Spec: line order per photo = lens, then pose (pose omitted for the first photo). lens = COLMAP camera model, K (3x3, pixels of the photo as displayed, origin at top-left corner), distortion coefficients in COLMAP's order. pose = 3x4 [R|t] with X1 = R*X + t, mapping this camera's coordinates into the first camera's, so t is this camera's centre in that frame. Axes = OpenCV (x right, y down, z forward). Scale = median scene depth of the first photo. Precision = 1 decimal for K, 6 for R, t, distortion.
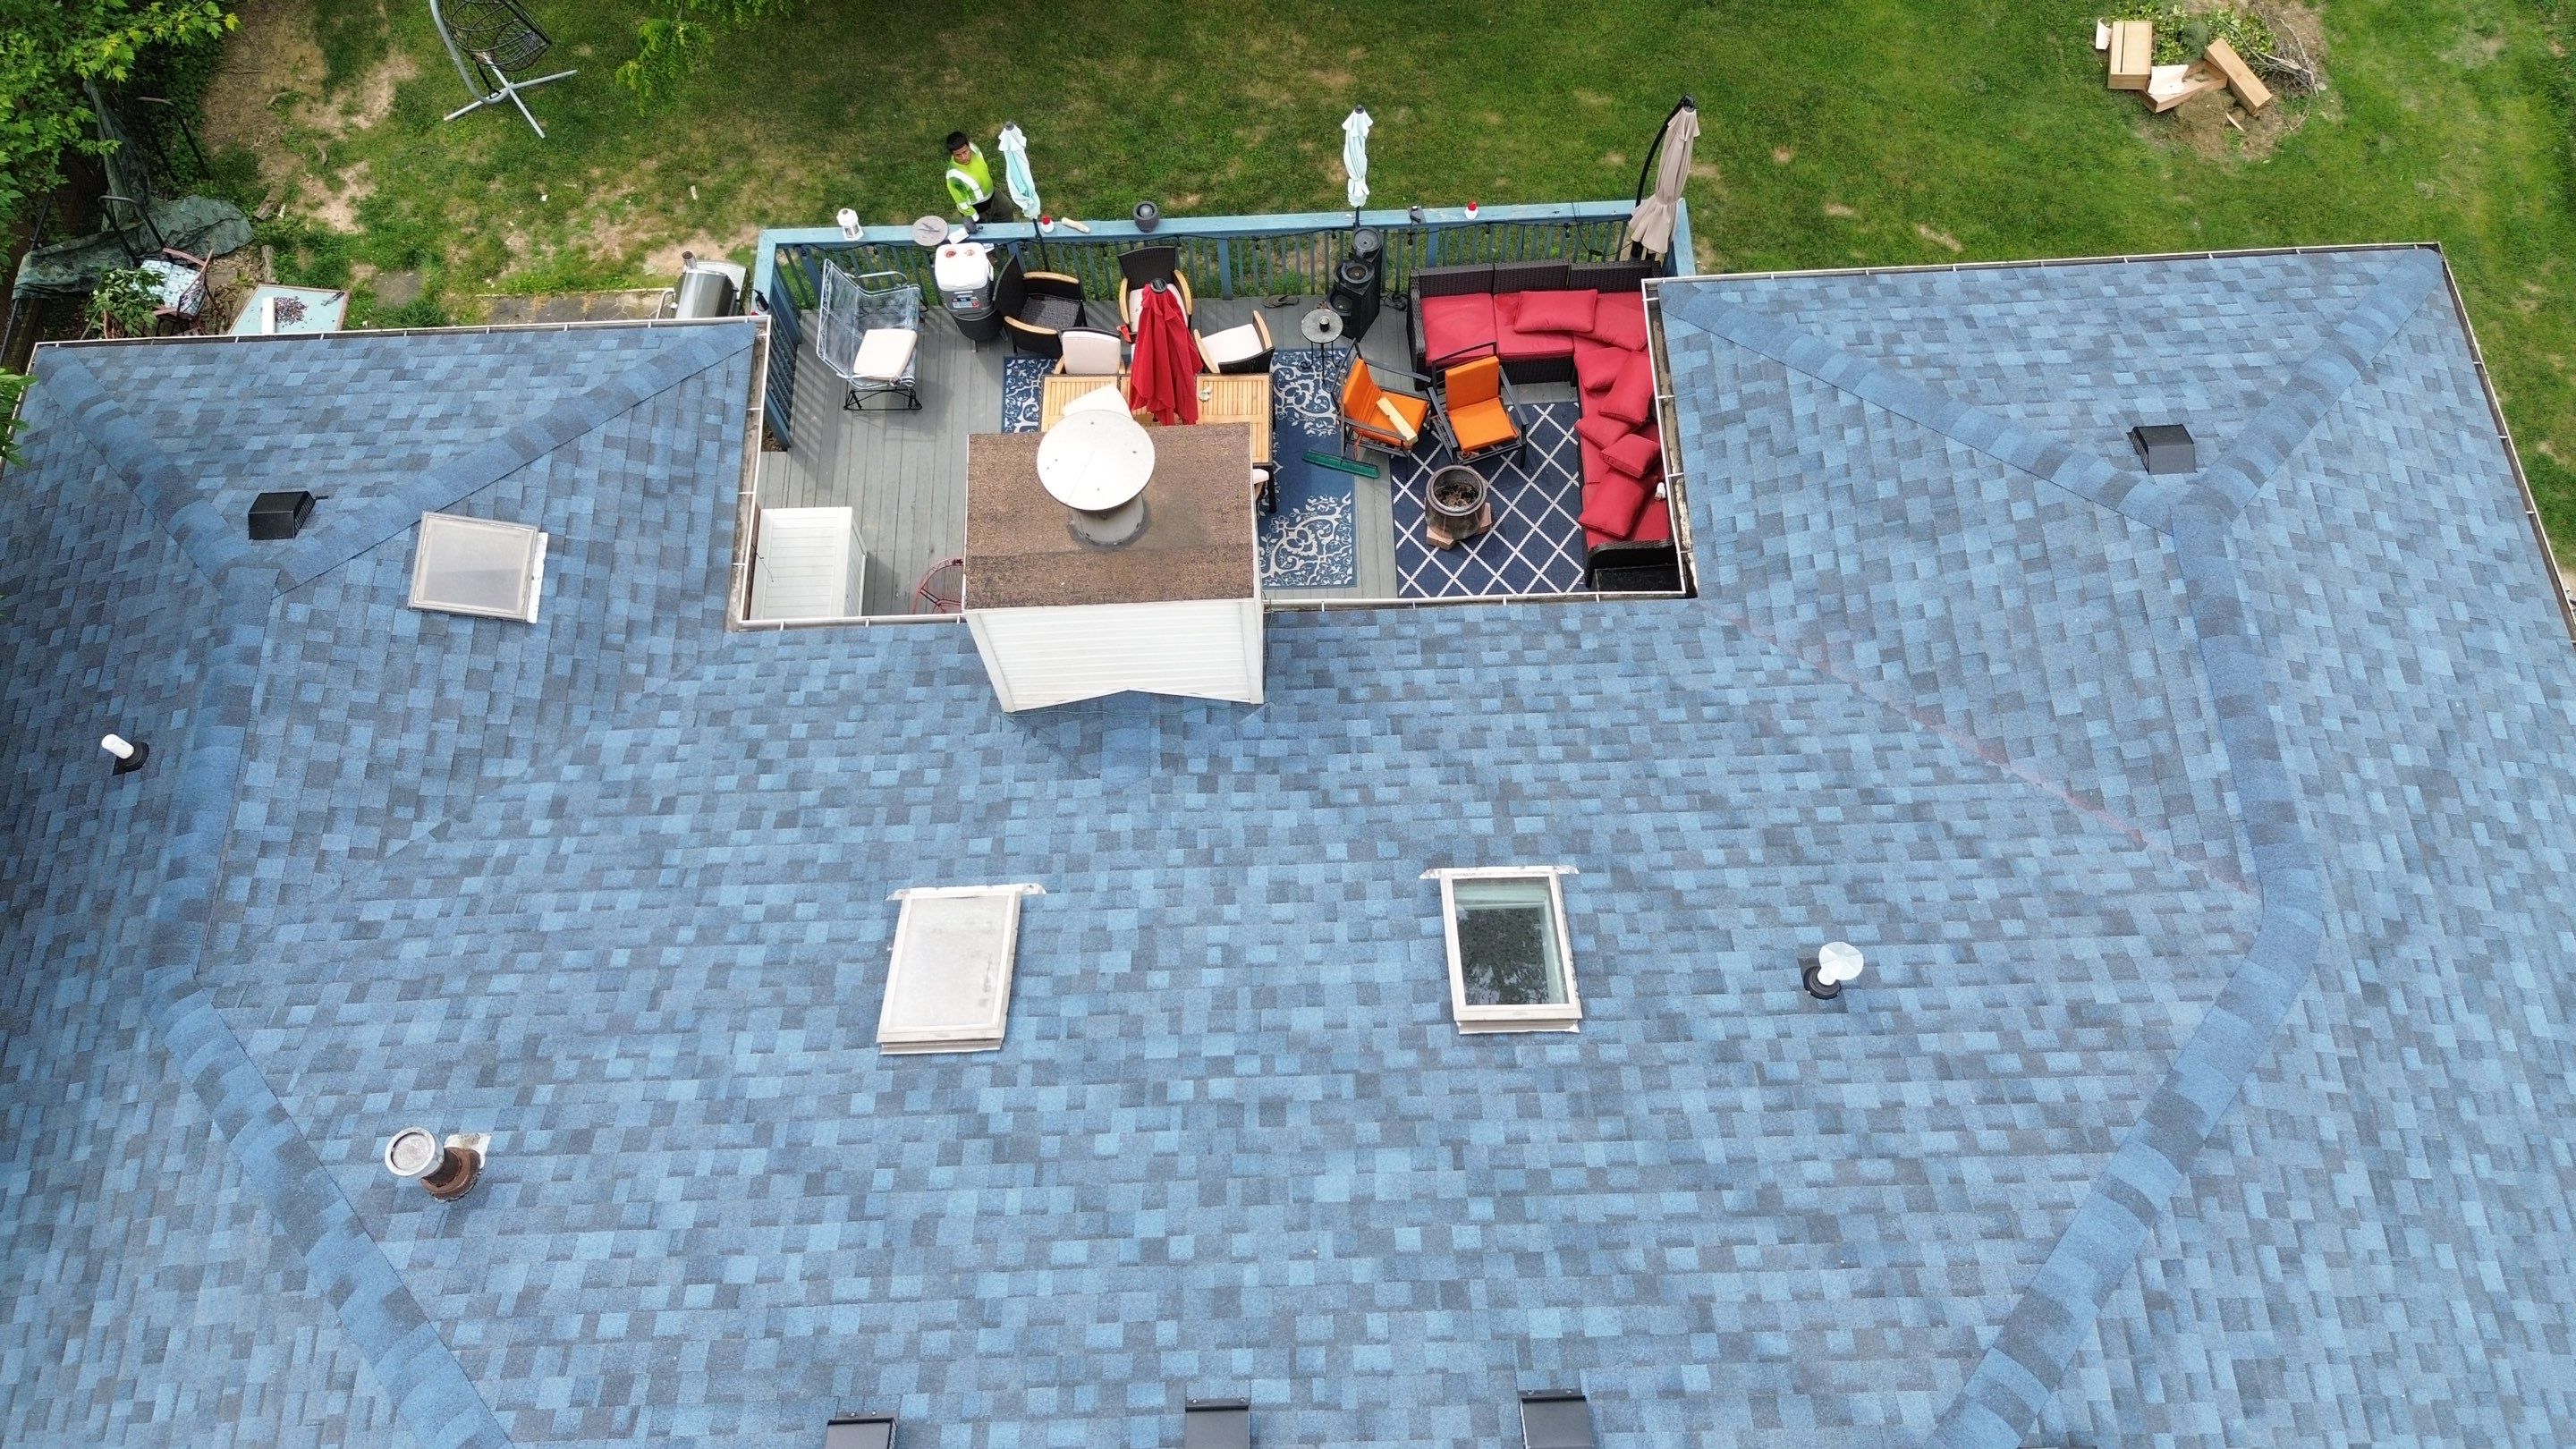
lens RADIAL K [[1836.3, 0, 1286.6], [0, 1836.3, 714.8], [0, 0, 1]] dist [0.065053, -0.064948]
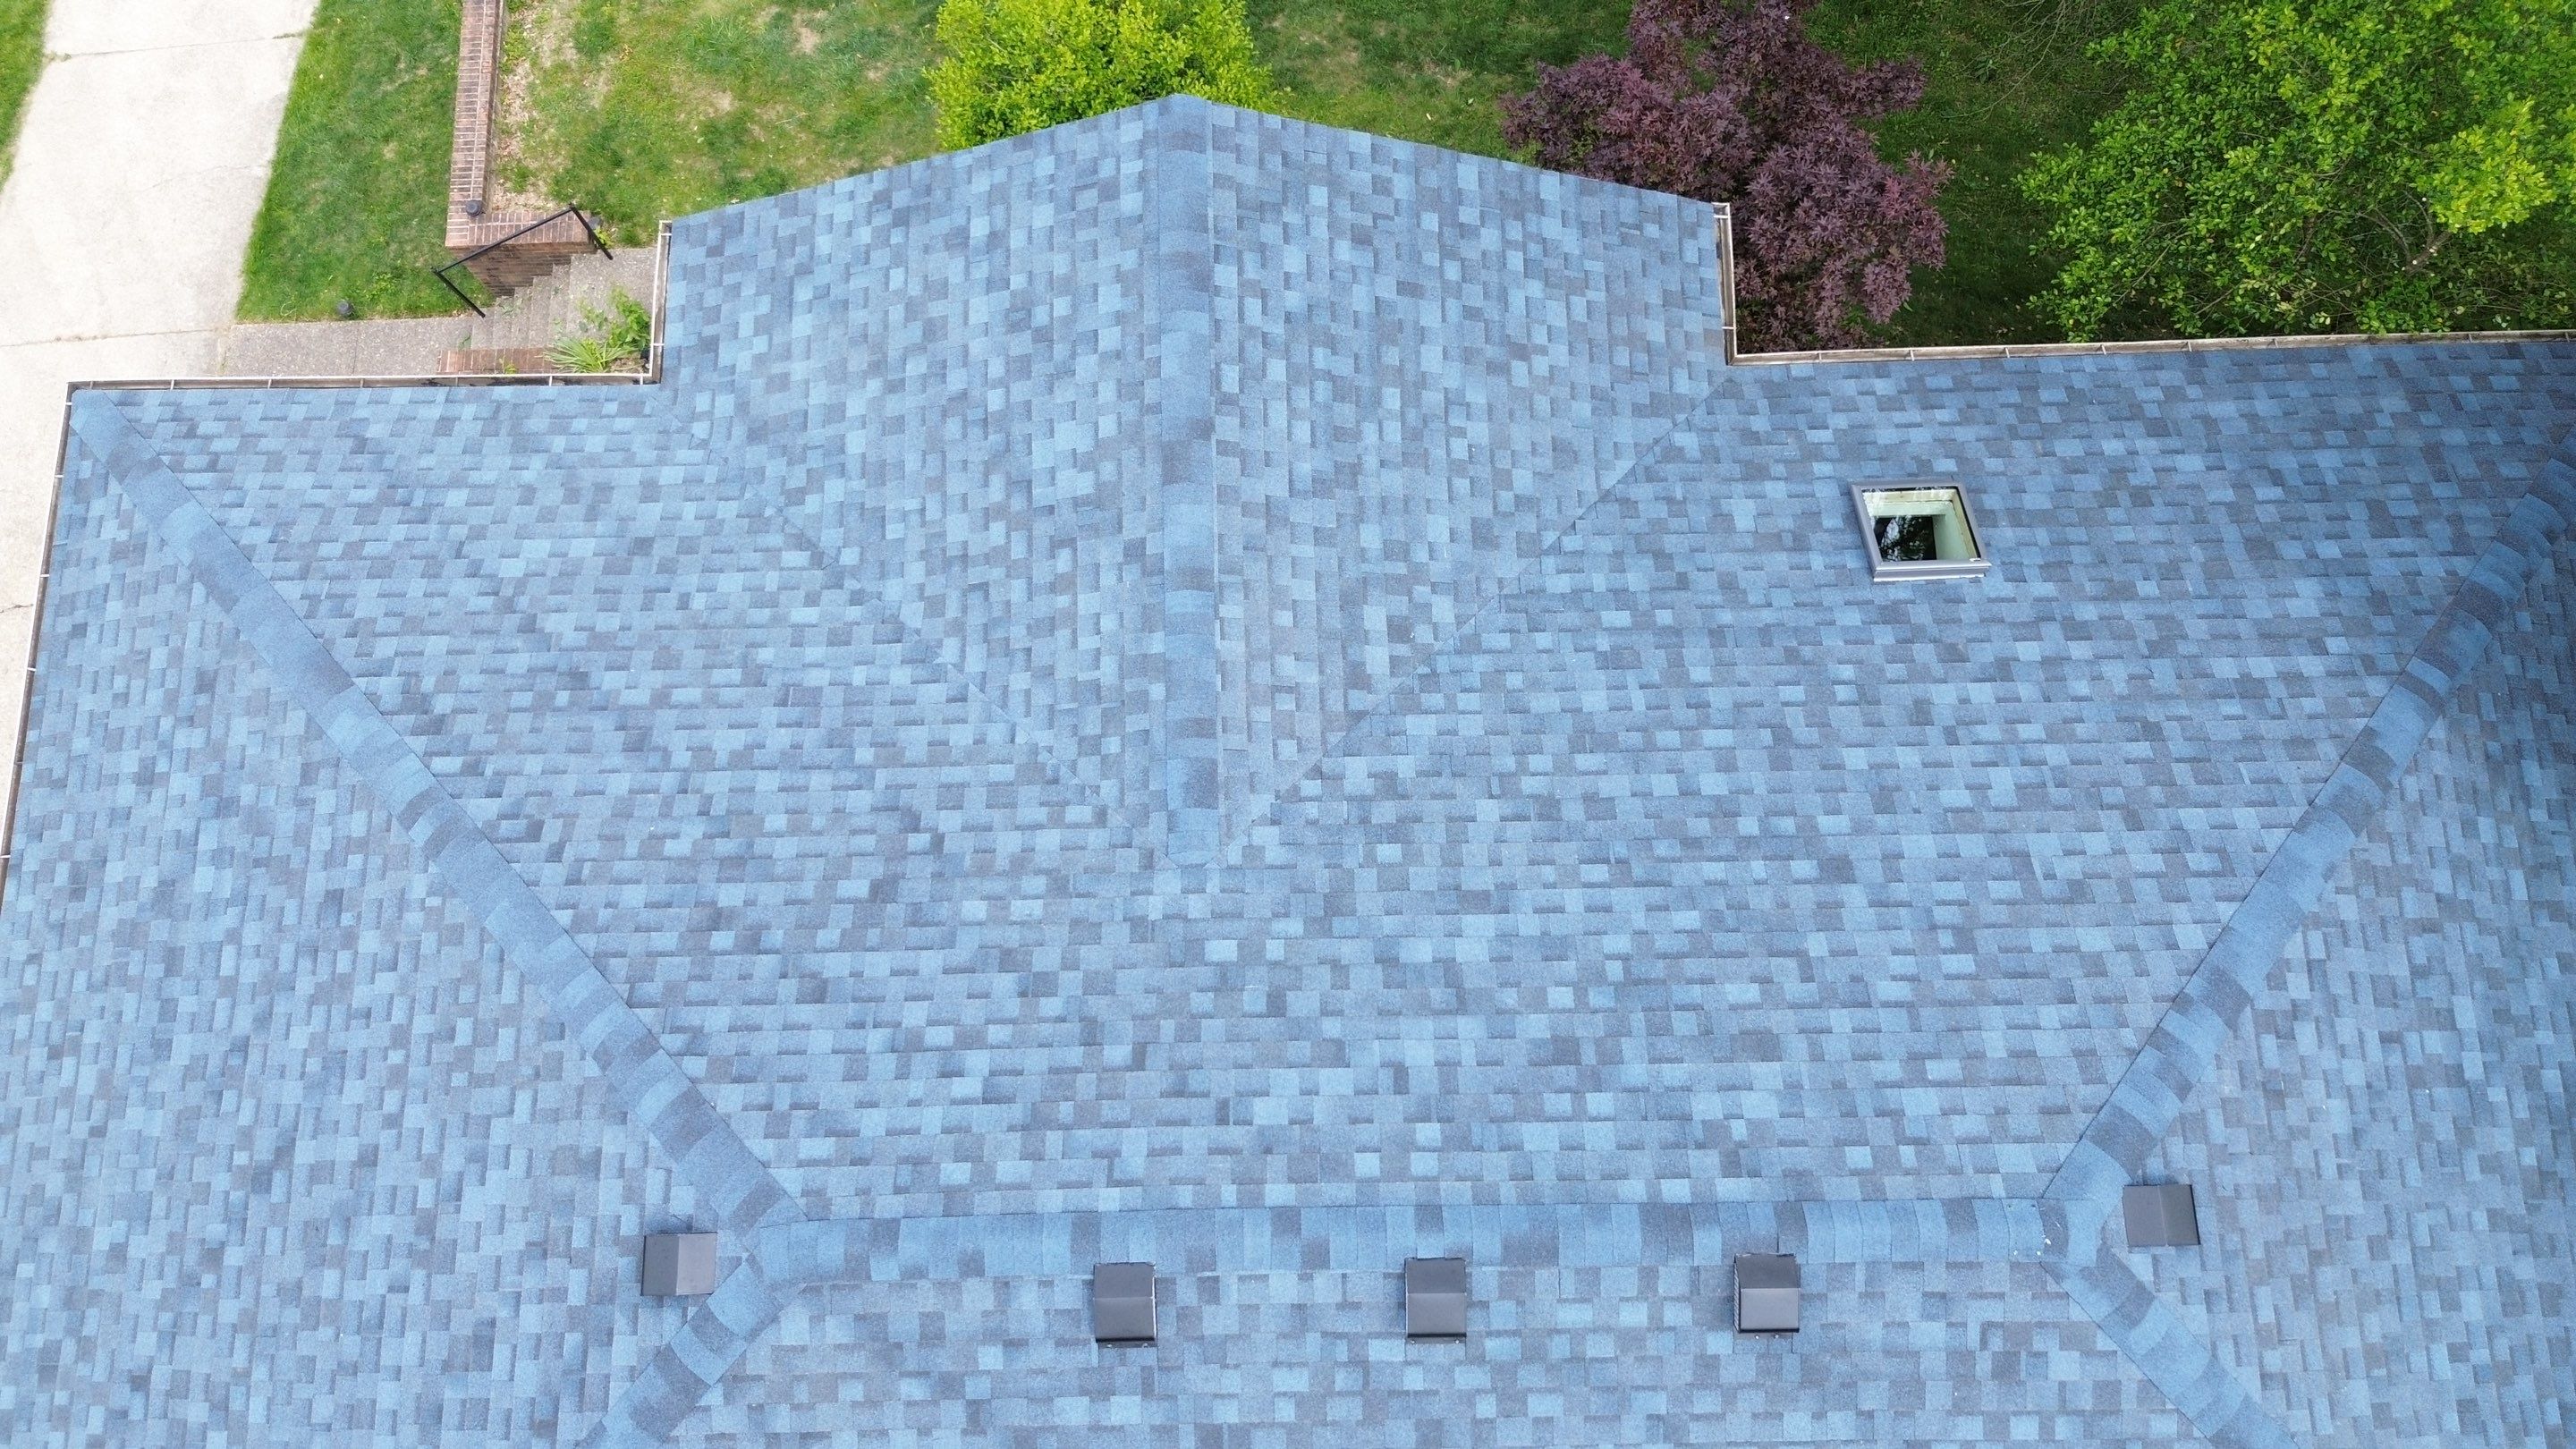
lens RADIAL K [[1836.3, 0, 1286.6], [0, 1836.3, 714.8], [0, 0, 1]] dist [0.065053, -0.064948]
pose [[-0.999457, -0.004429, 0.032642, 0.012204], [0.023384, -0.793305, 0.608375, 0.003144], [0.023200, 0.608808, 0.792978, -0.057695]]
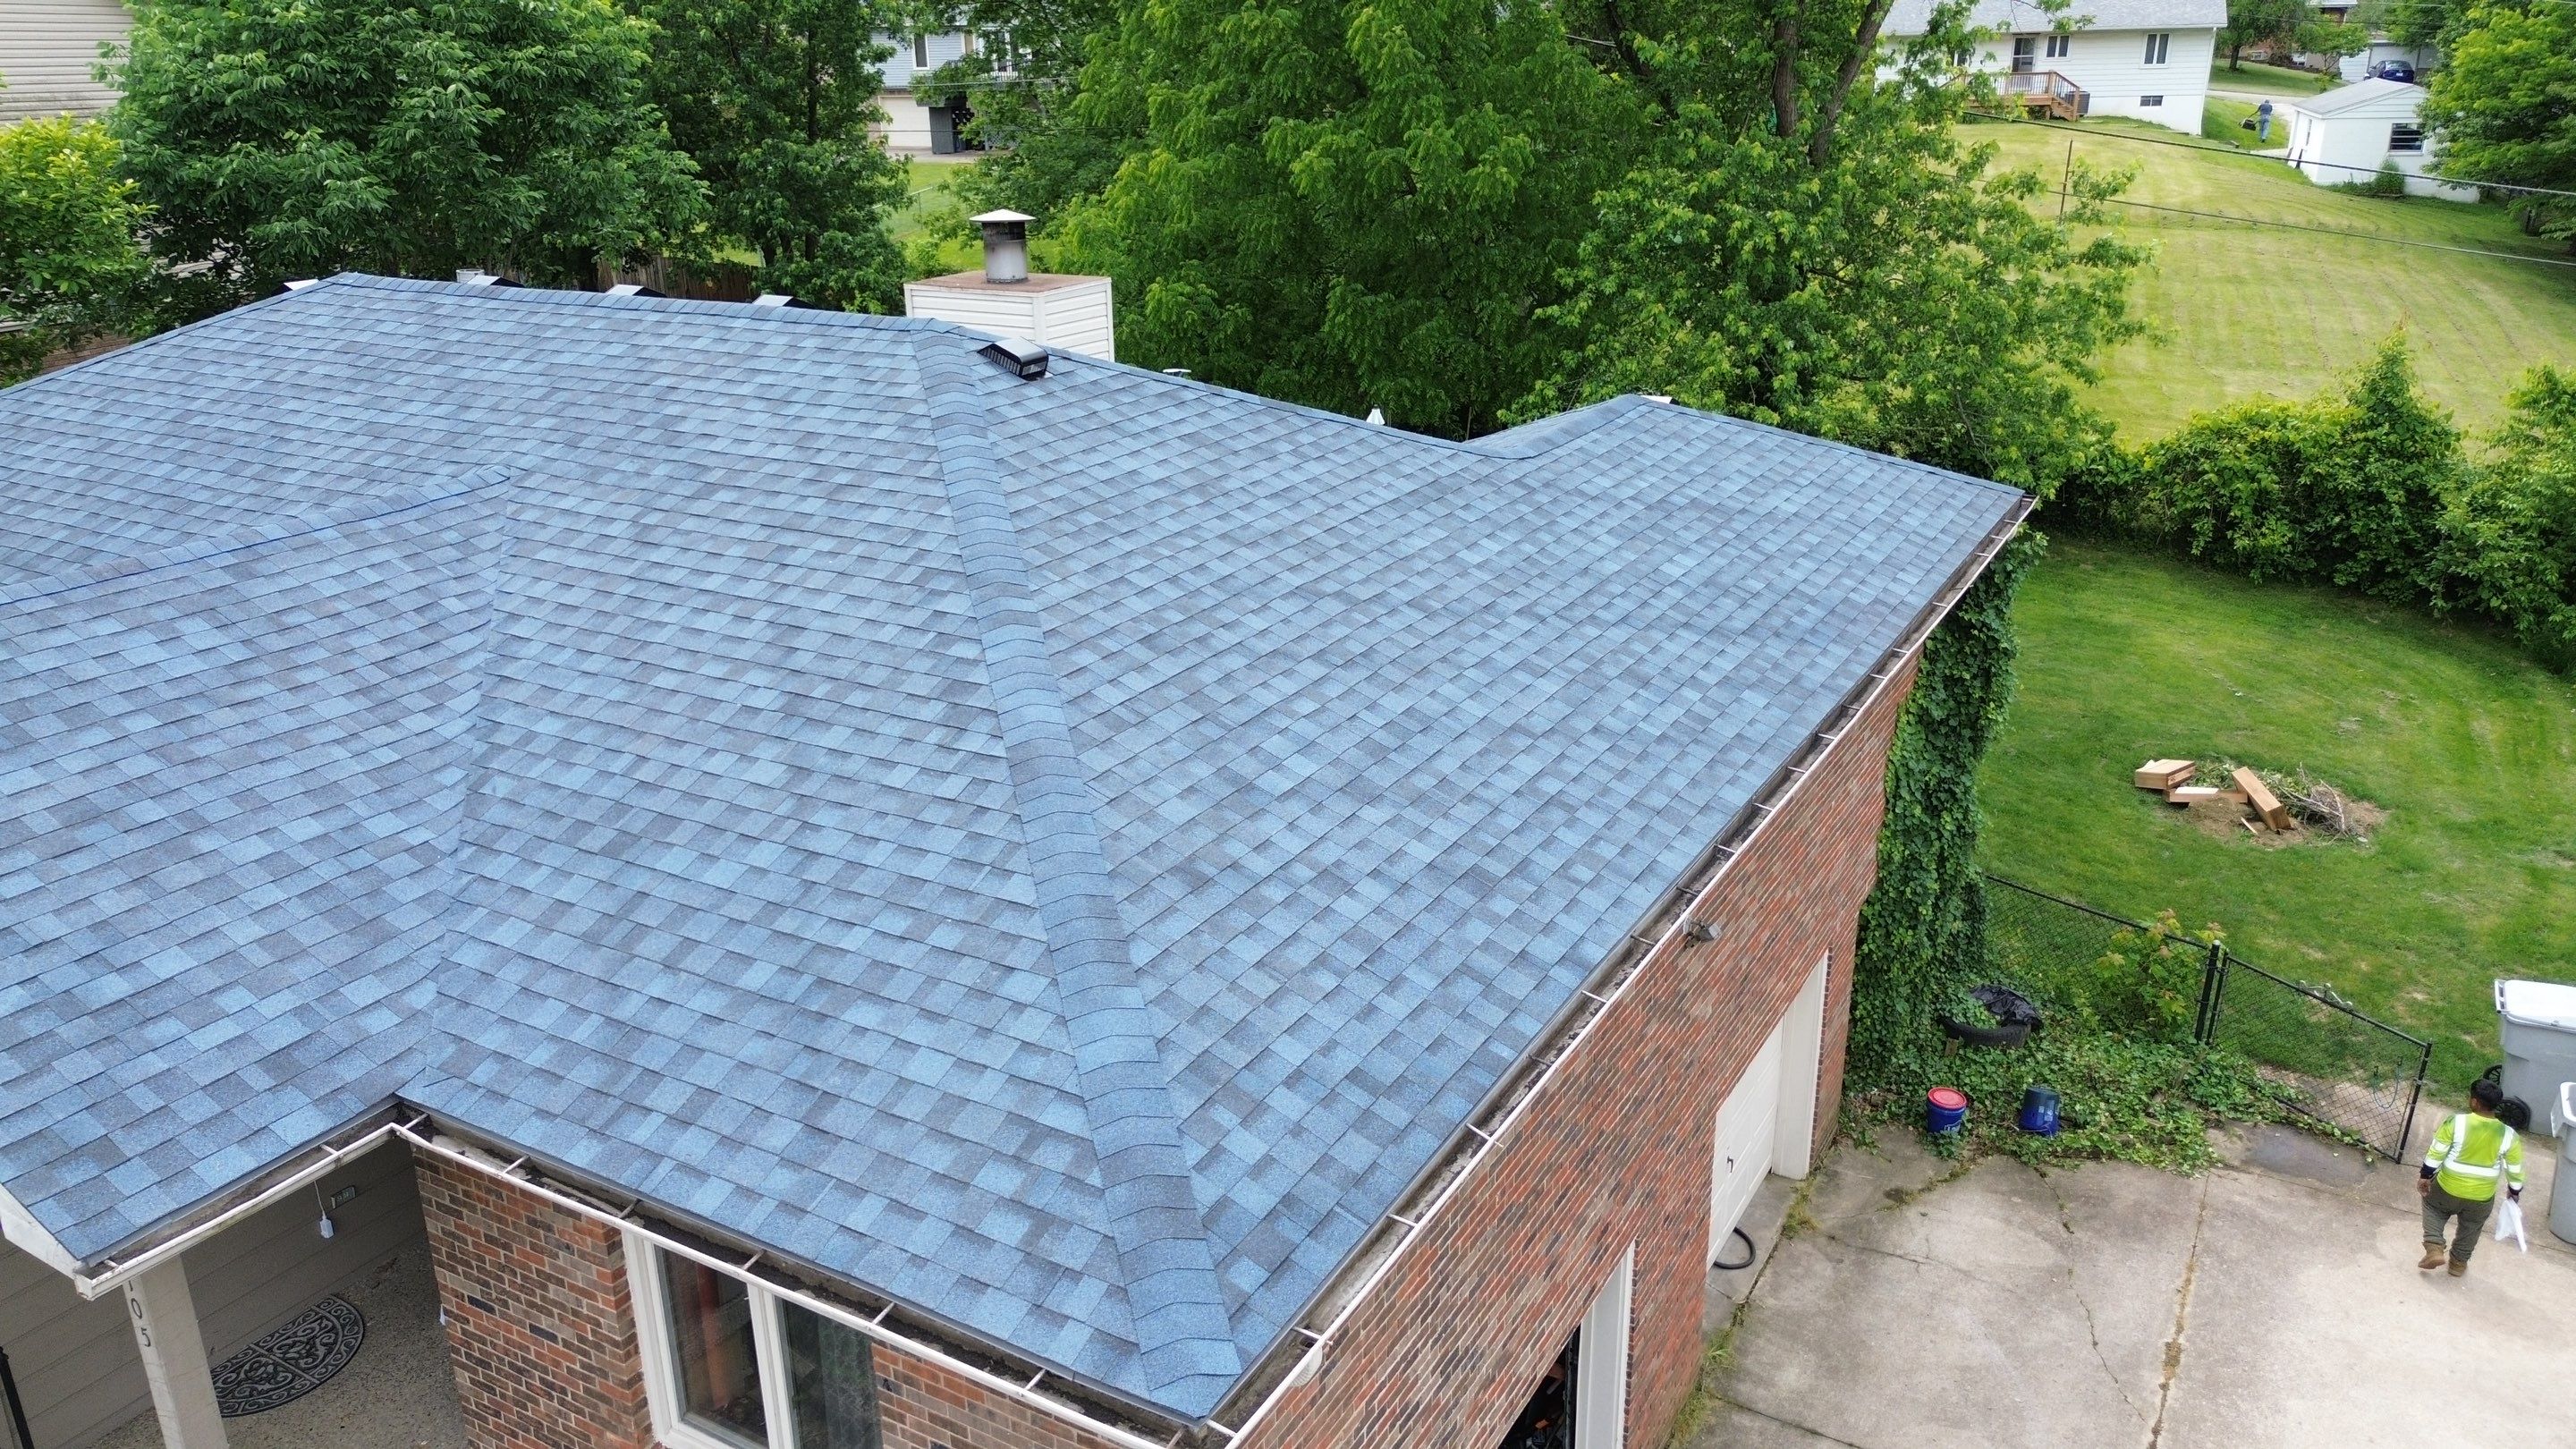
lens RADIAL K [[1825.2, 0, 1288.0], [0, 1825.2, 724.5], [0, 0, 1]] dist [0.055815, -0.051715]
pose [[0.846144, 0.195708, -0.495720, 1.022793], [-0.488637, 0.656228, -0.574978, 0.988237], [0.212778, 0.728741, 0.650893, 0.239980]]
